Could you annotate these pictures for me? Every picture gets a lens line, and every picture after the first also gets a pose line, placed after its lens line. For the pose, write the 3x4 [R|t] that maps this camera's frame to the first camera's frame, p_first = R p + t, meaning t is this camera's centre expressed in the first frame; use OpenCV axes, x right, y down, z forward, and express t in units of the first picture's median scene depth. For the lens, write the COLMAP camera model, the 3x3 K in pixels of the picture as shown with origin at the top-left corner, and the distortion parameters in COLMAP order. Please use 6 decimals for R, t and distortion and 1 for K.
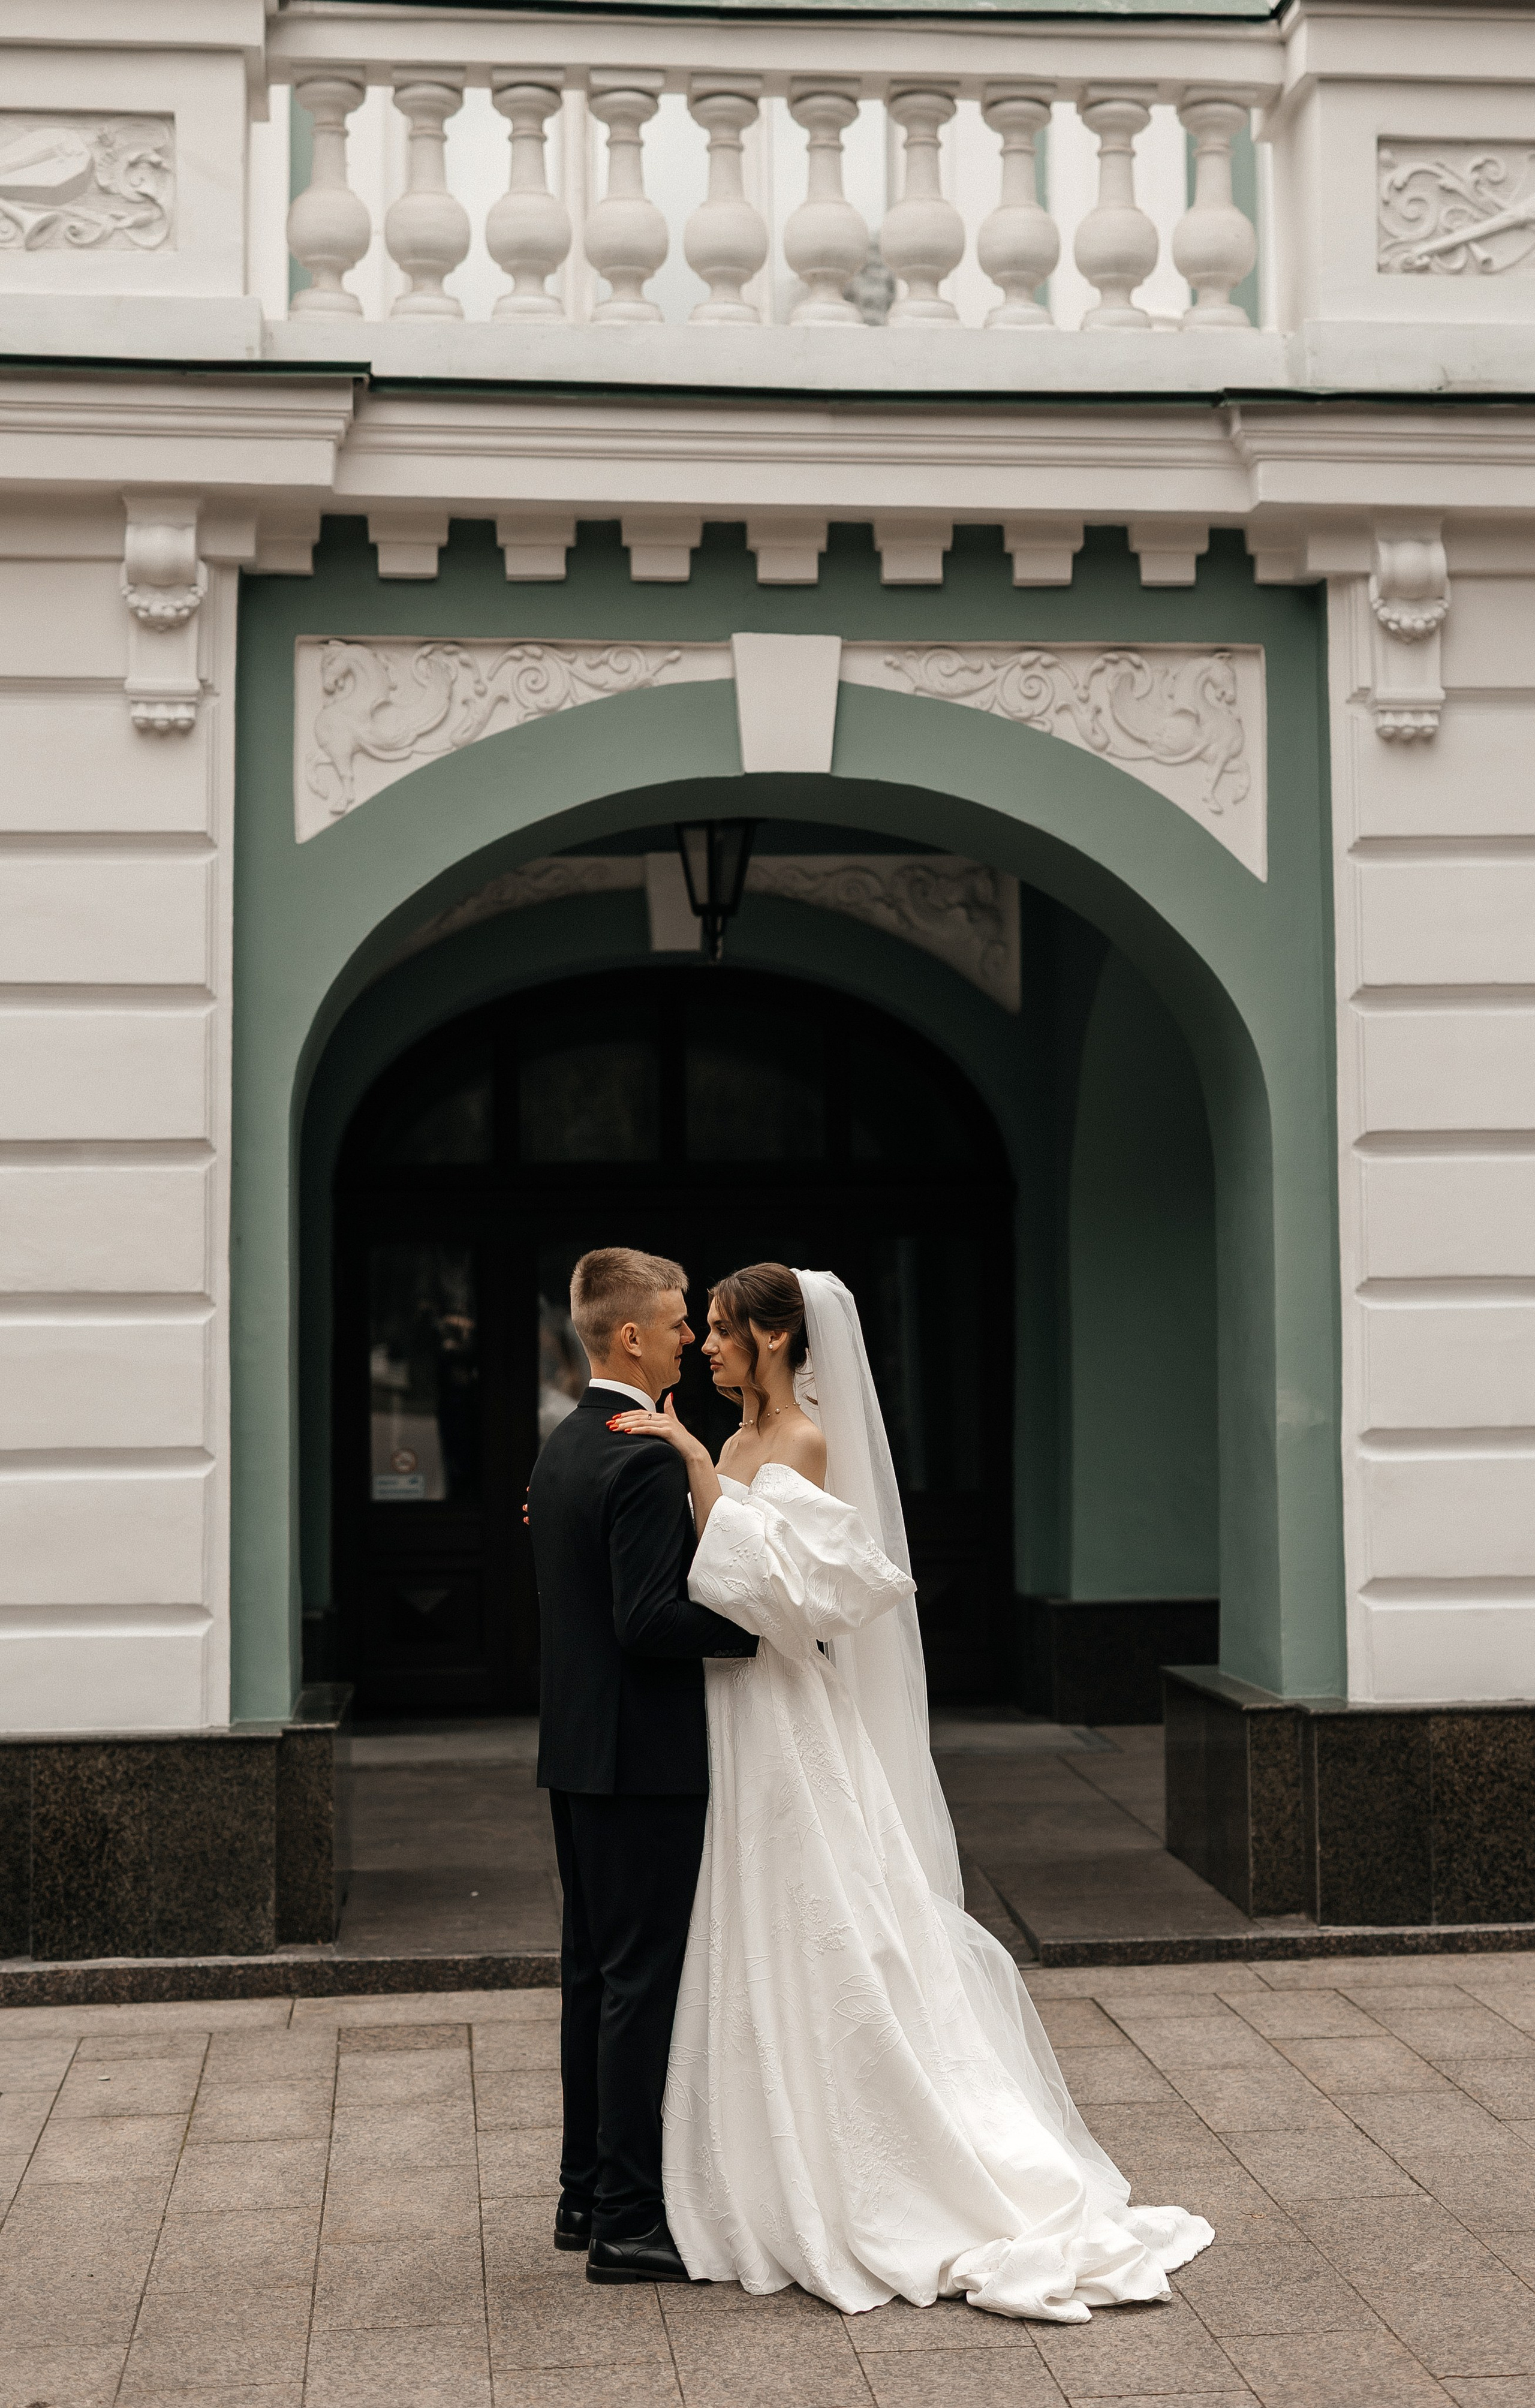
lens RADIAL K [[3445.5, 0, 917.4], [0, 3445.5, 1200.4], [0, 0, 1]] dist [-0.000683, 0.064488]
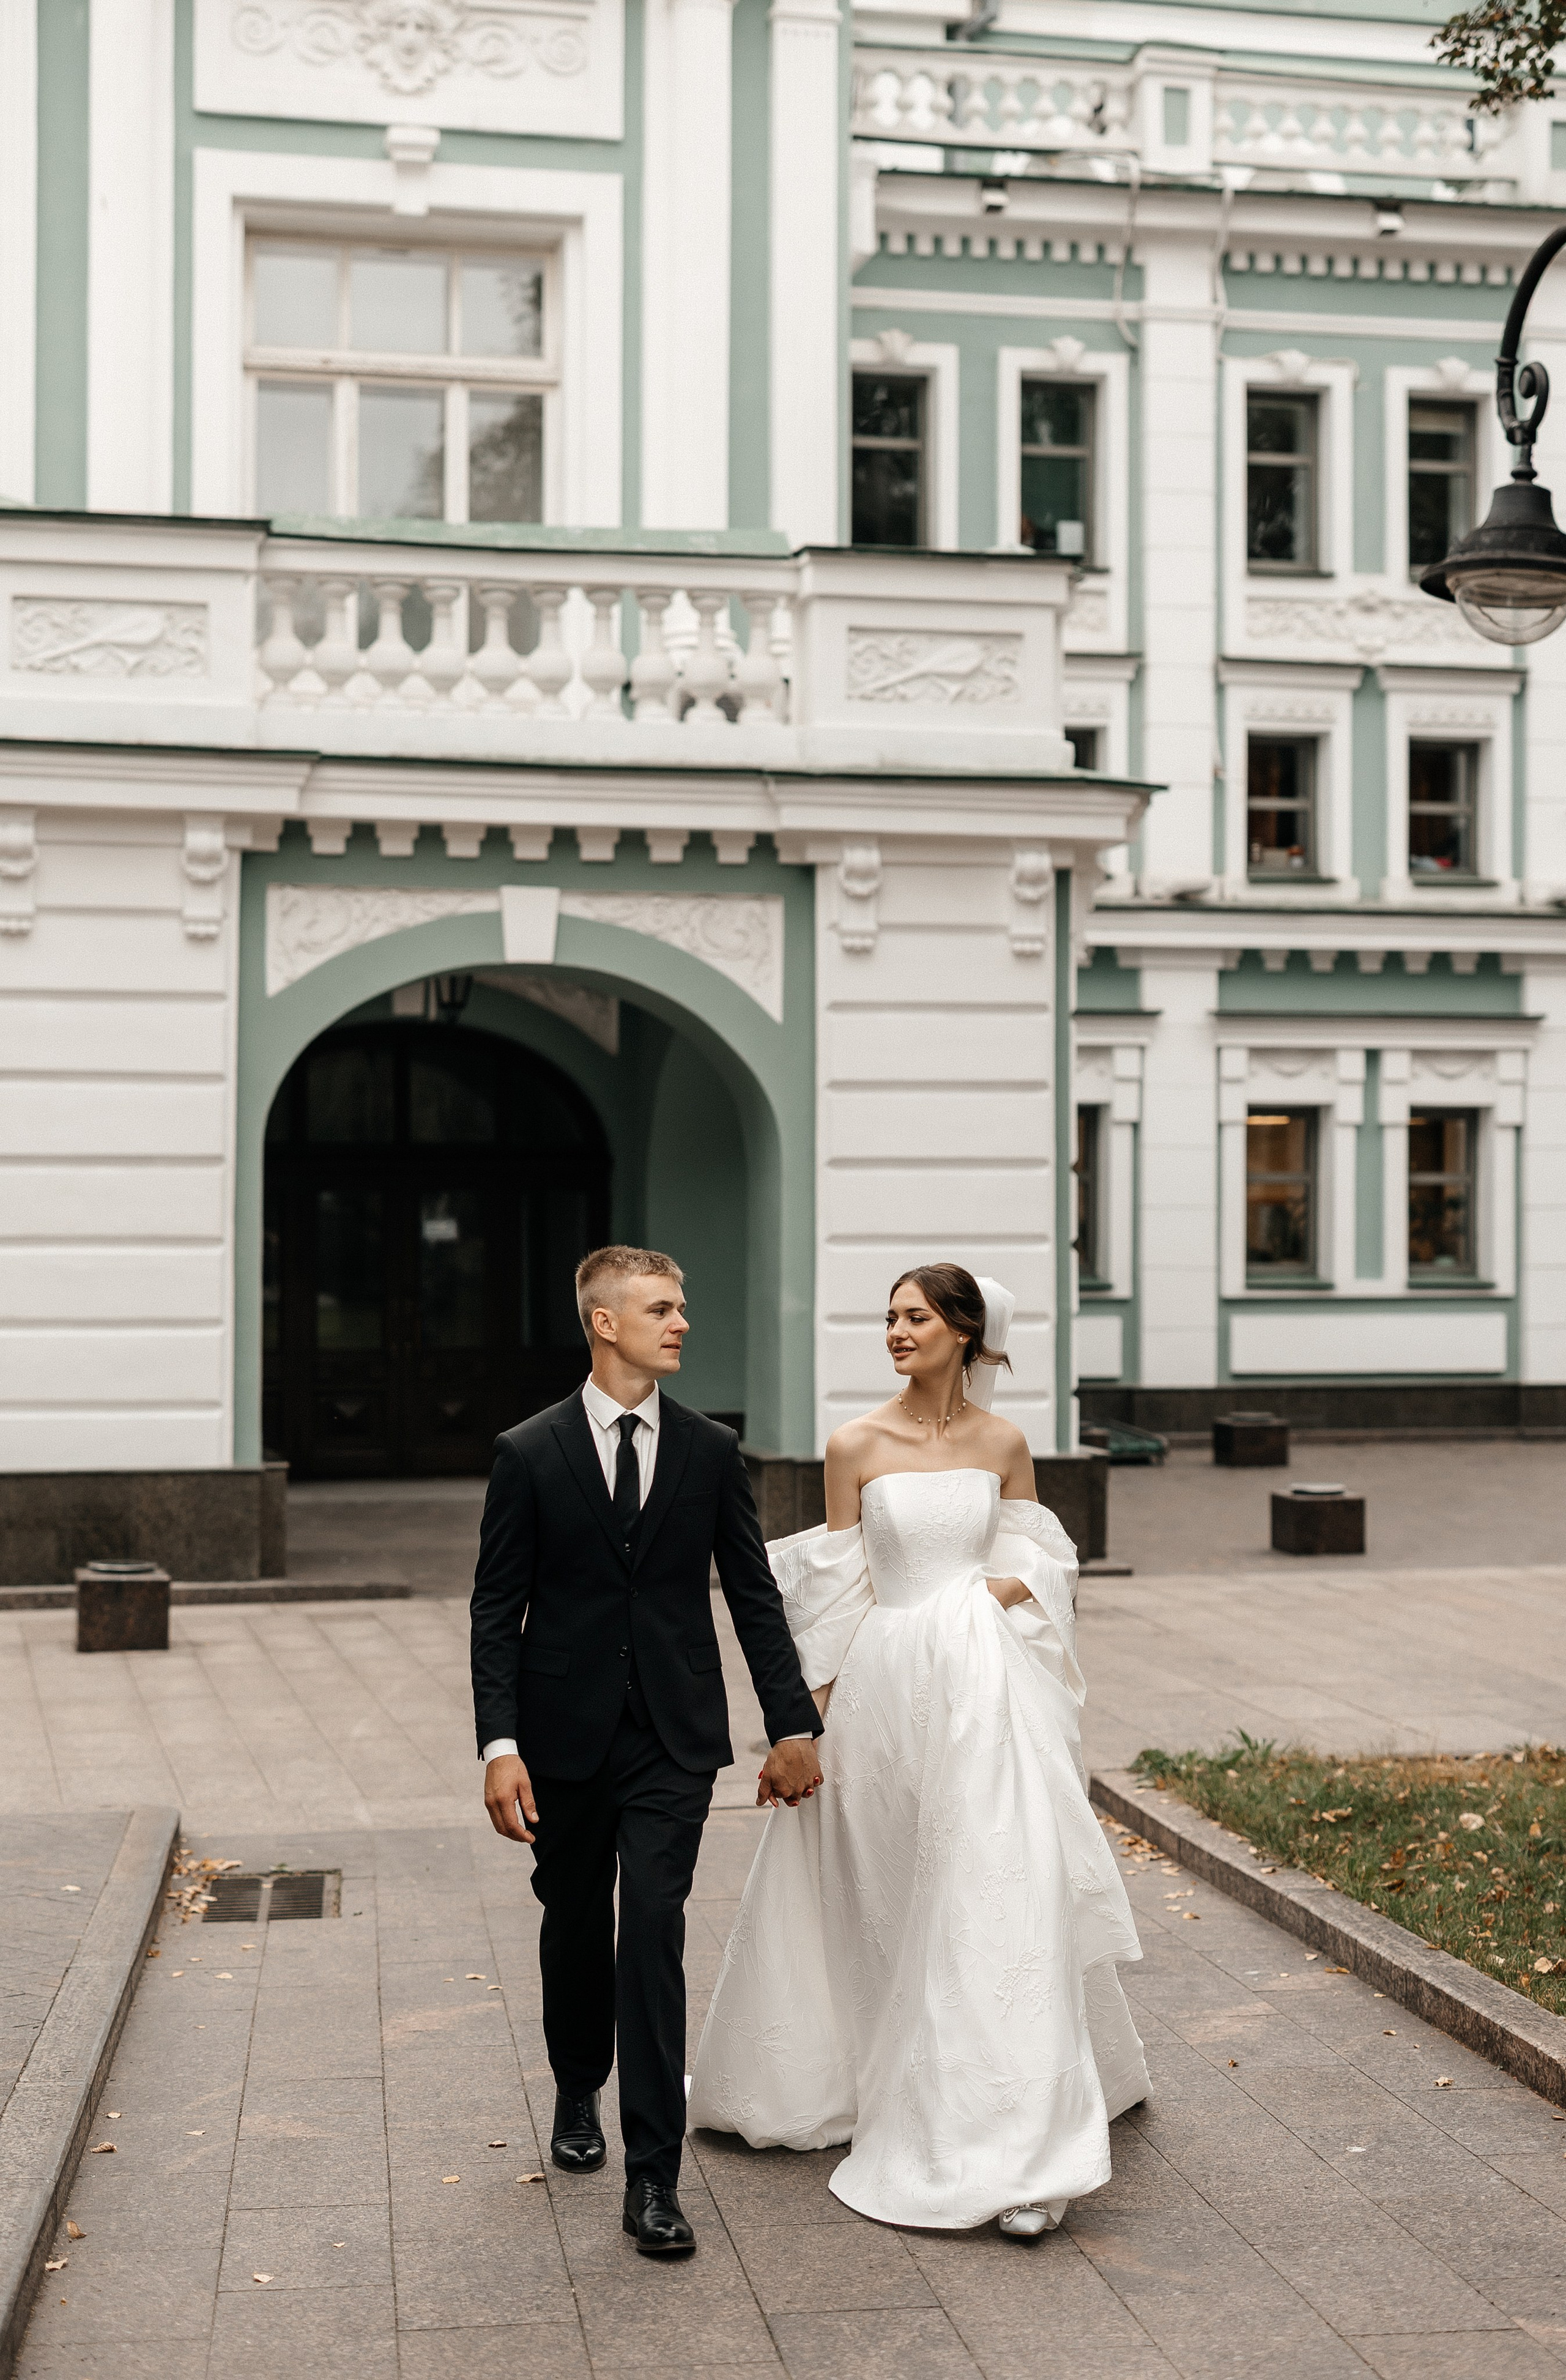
lens RADIAL K [[3477.8, 0, 783.0], [0, 3477.8, 1190.0], [0, 0, 1]] dist [-0.025512, -0.031746]
pose [[0.993230, 0.014472, 0.115258, -0.117000], [-0.018350, 0.999298, 0.032653, -0.064643], [-0.114705, -0.034547, 0.992799, -0.899375]]
